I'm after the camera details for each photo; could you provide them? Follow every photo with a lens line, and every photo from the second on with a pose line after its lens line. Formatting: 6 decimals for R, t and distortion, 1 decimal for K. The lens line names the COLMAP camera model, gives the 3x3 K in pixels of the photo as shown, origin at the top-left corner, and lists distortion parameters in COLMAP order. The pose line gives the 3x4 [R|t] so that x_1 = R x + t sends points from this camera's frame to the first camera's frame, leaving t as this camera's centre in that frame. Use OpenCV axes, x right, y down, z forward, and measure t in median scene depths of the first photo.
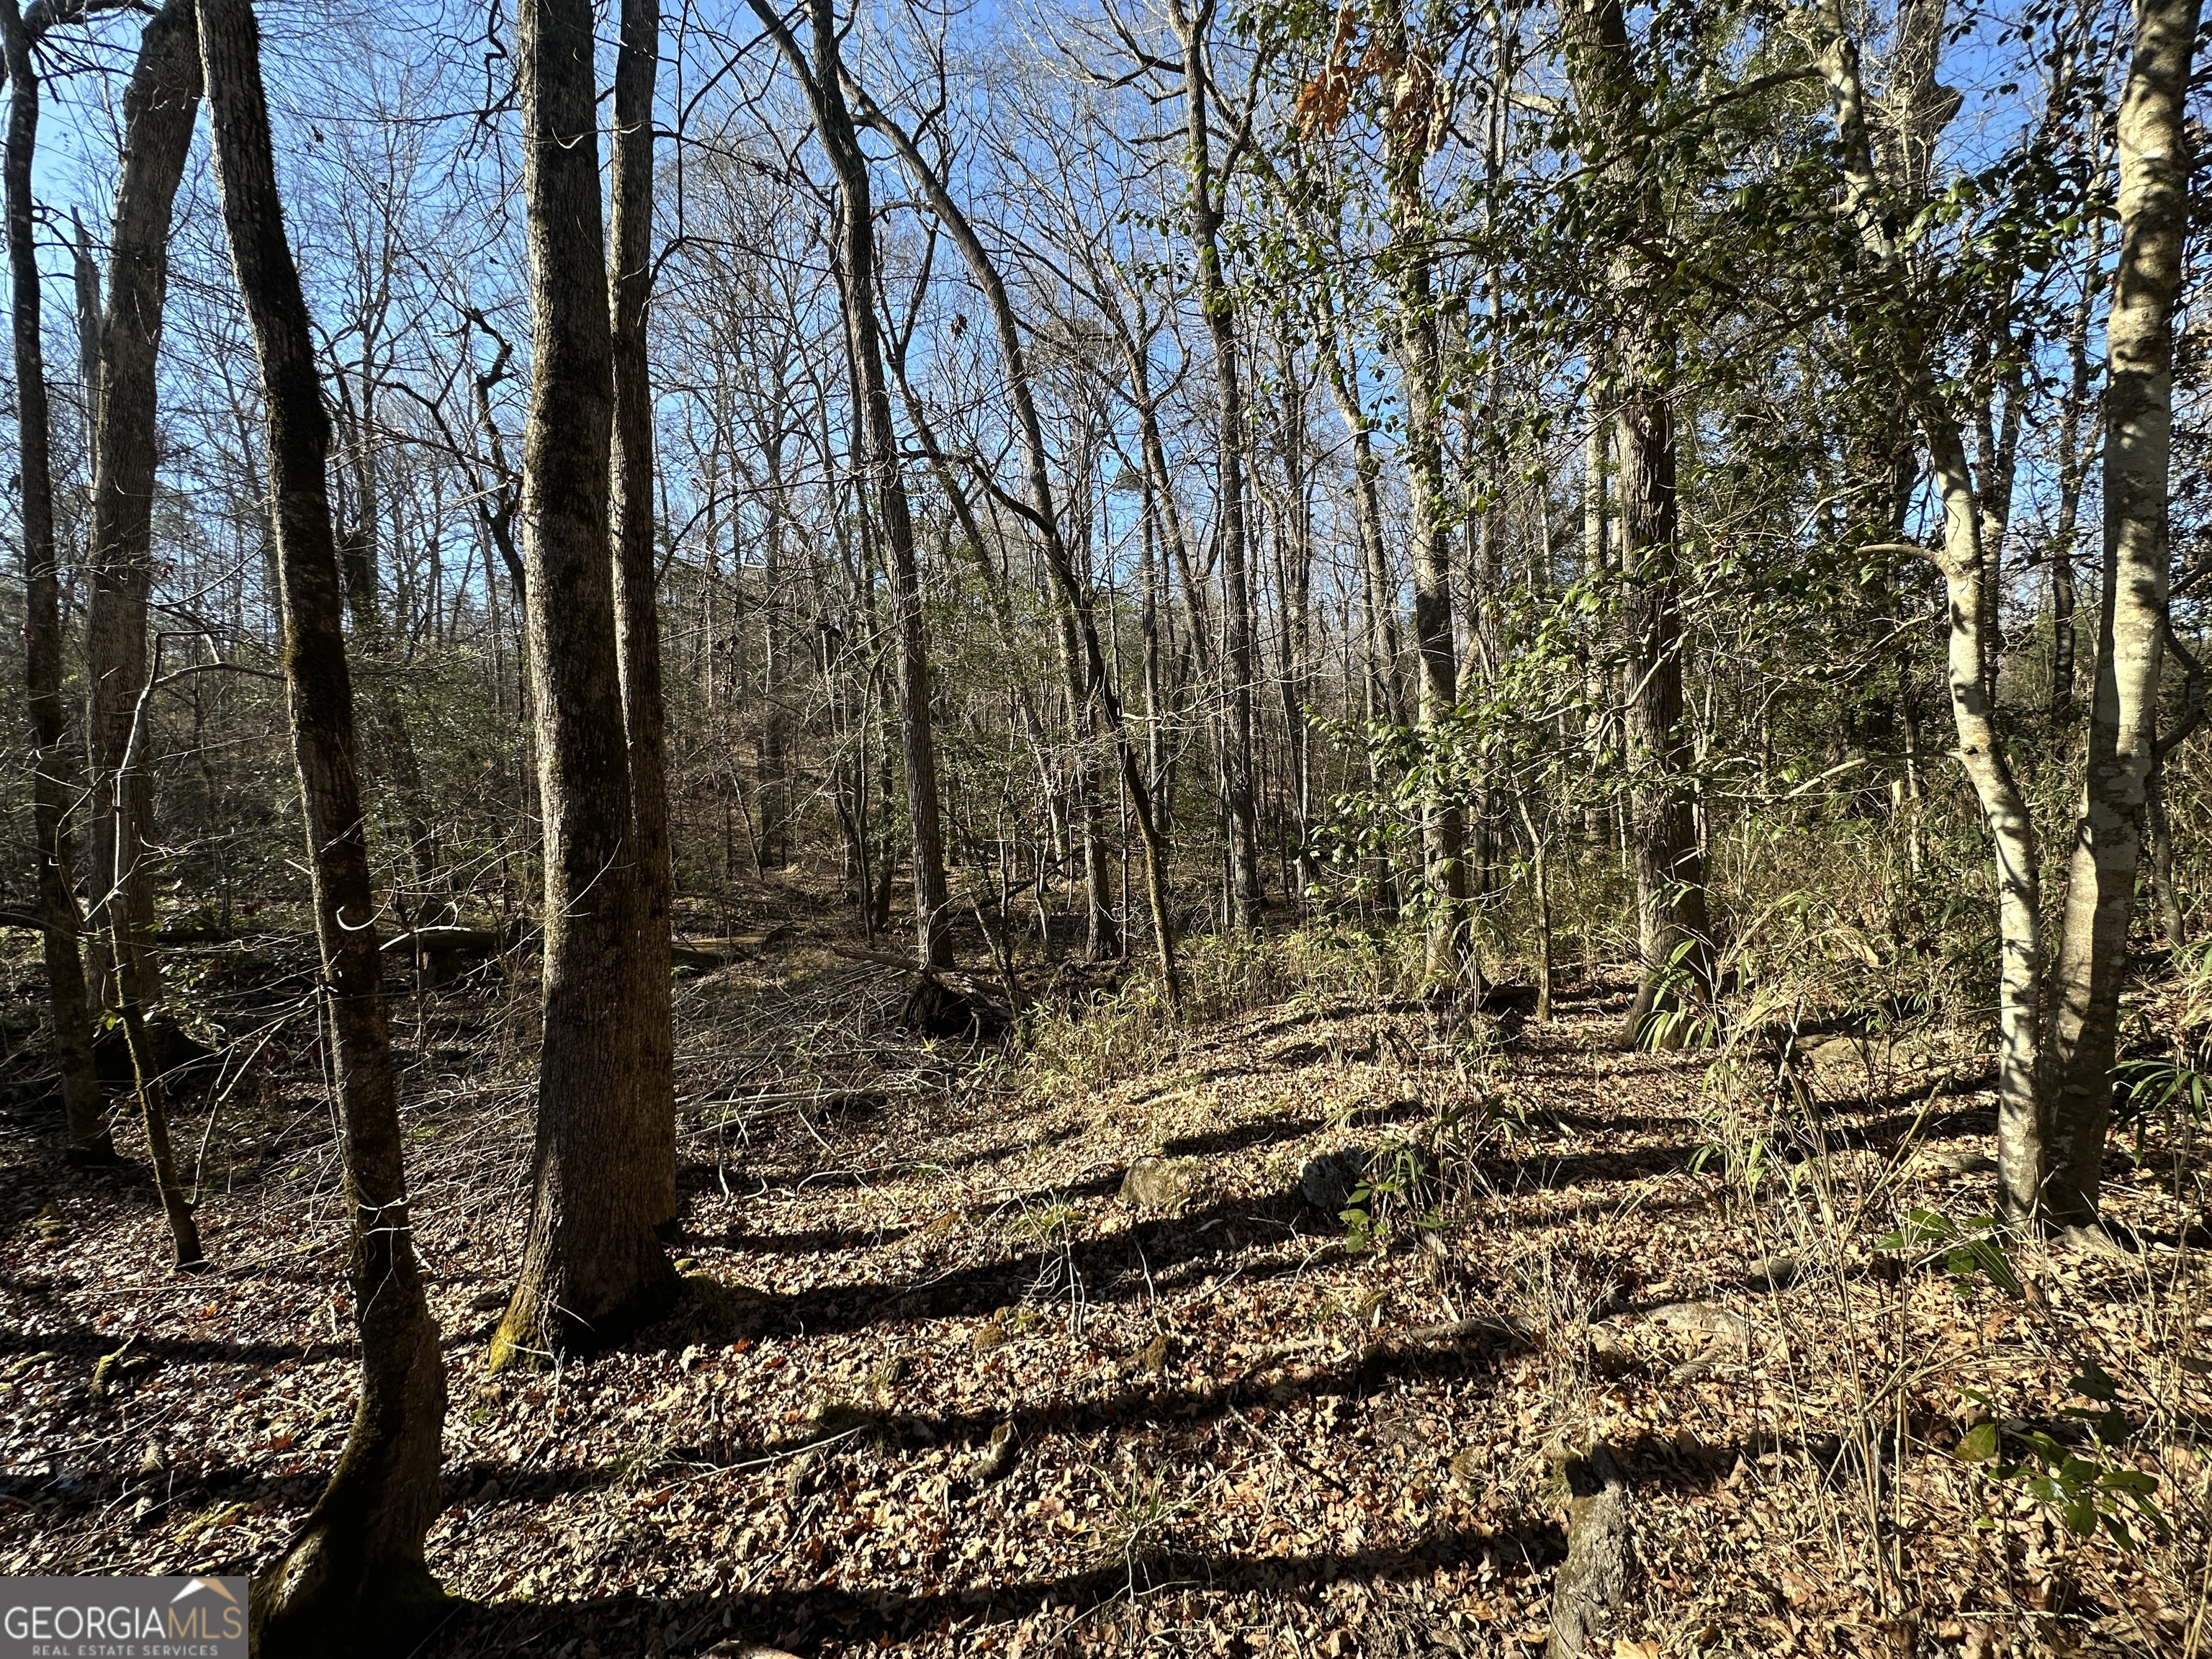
lens RADIAL K [[871.8, 0, 1106.0], [0, 871.8, 829.5], [0, 0, 1]] dist [0.000105, -0.000458]
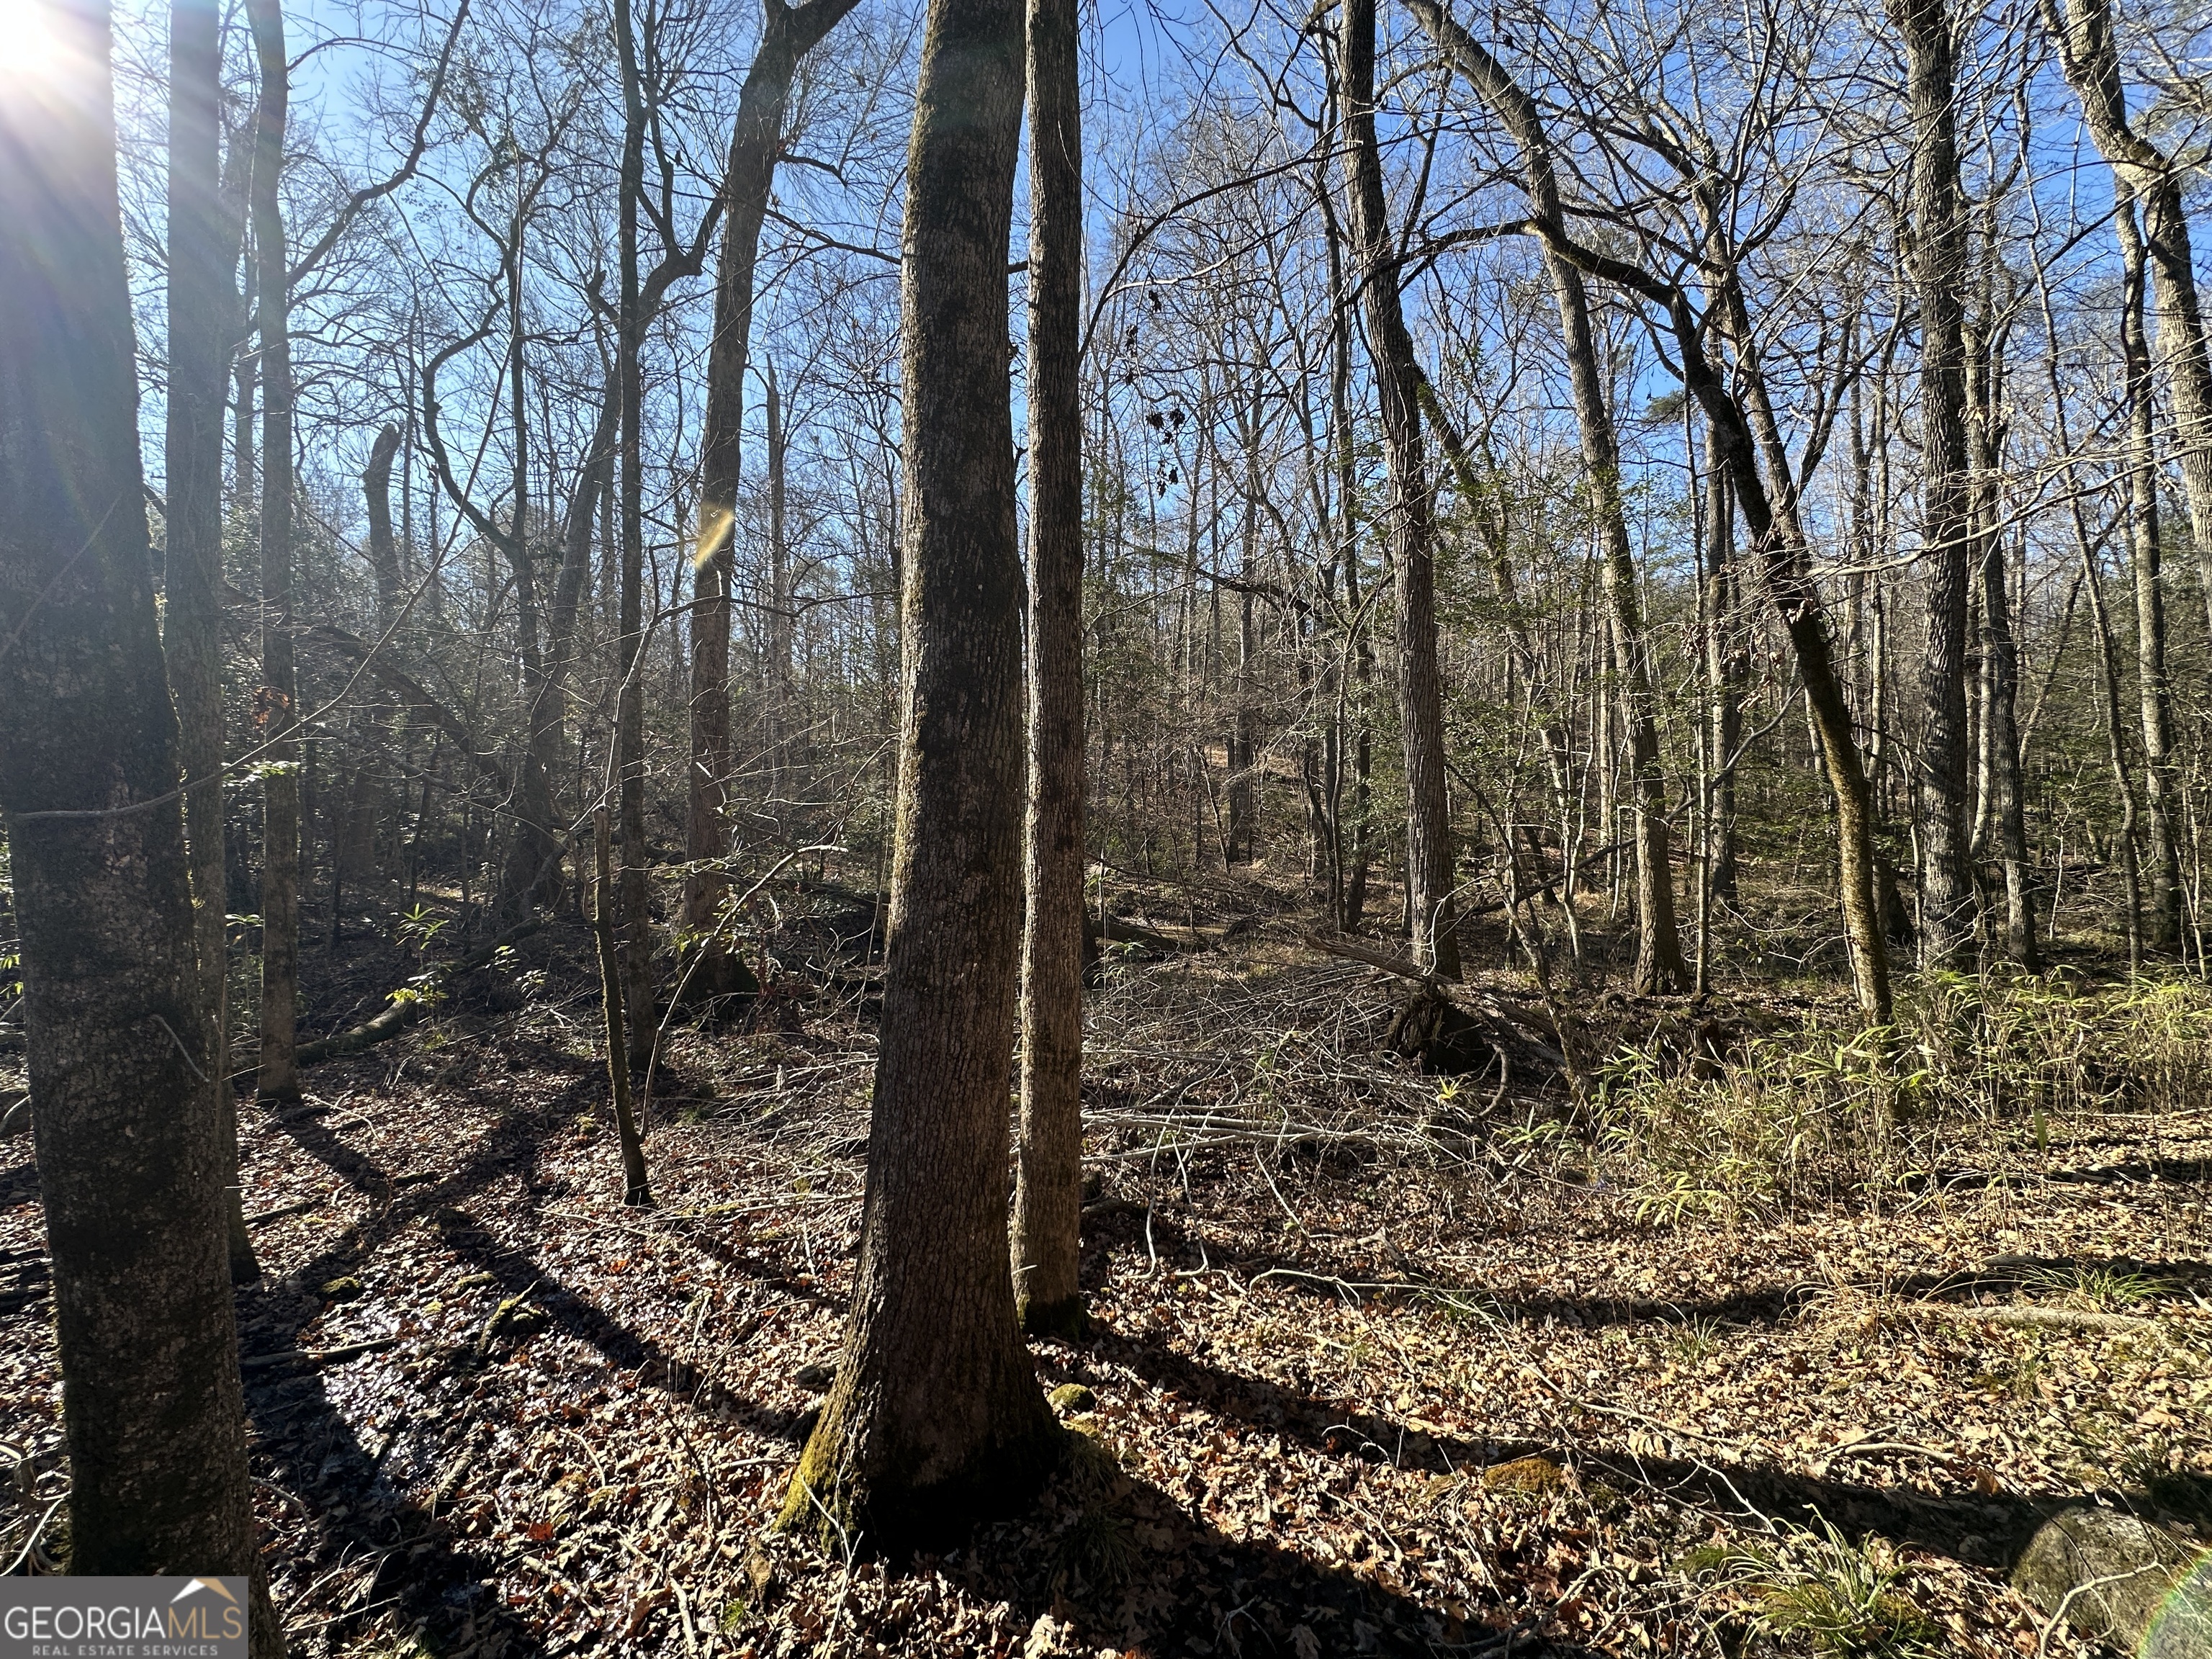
lens RADIAL K [[871.8, 0, 1106.0], [0, 871.8, 829.5], [0, 0, 1]] dist [0.000105, -0.000458]
pose [[0.867544, 0.022168, -0.496866, -0.129983], [-0.027805, 0.999606, -0.003950, 0.076536], [0.496582, 0.017242, 0.867818, 0.372711]]
